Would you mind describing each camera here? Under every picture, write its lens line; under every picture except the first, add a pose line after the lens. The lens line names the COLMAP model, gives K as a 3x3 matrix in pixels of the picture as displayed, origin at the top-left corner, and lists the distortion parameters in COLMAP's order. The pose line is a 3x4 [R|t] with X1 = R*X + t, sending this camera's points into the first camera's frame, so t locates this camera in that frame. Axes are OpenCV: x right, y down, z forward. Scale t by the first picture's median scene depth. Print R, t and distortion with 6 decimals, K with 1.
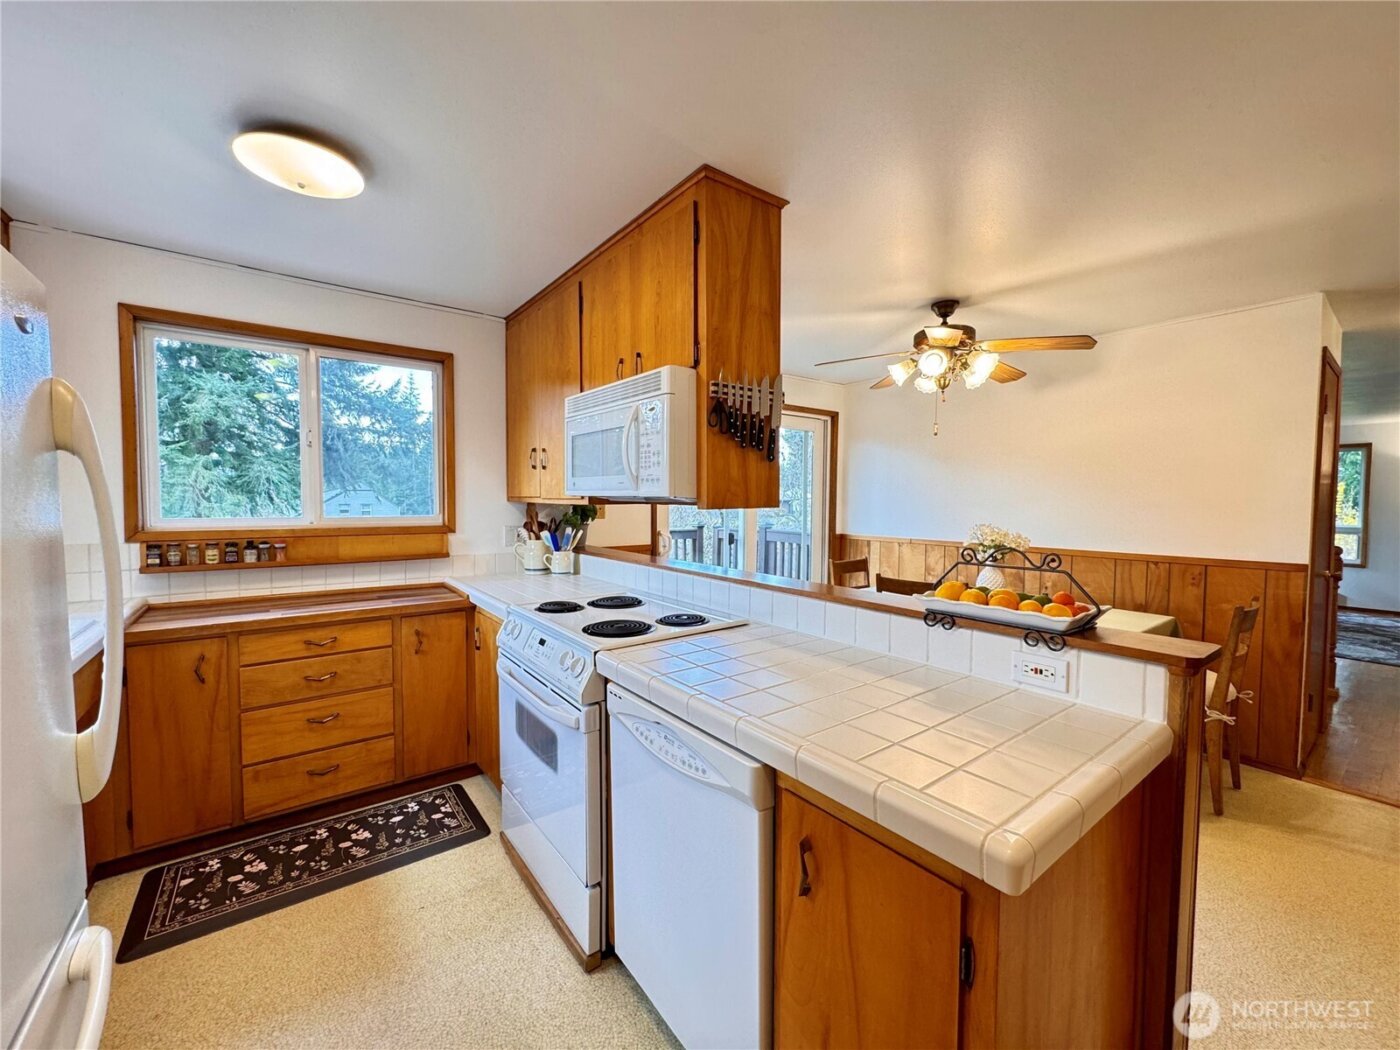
lens RADIAL K [[558.6, 0, 699.1], [0, 558.6, 522.7], [0, 0, 1]] dist [-0.002816, -0.000066]
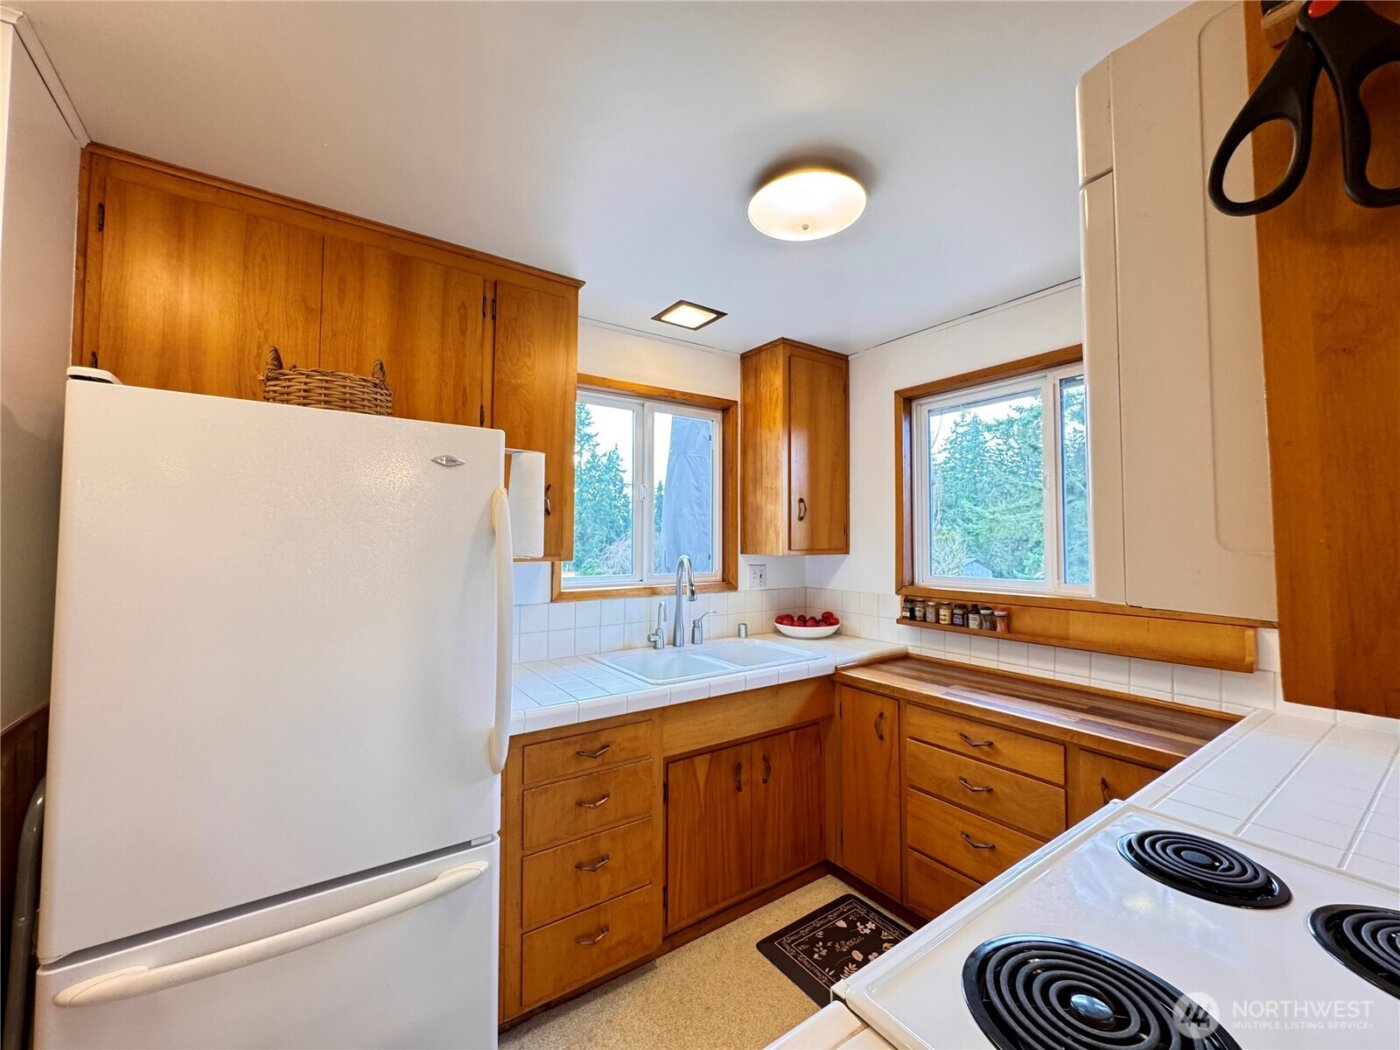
lens RADIAL K [[558.6, 0, 699.1], [0, 558.6, 522.7], [0, 0, 1]] dist [-0.002816, -0.000066]
pose [[-0.042663, -0.042283, -0.998194, 0.148097], [-0.045708, 0.998141, -0.040327, -0.048070], [0.998043, 0.043905, -0.044517, 0.640381]]
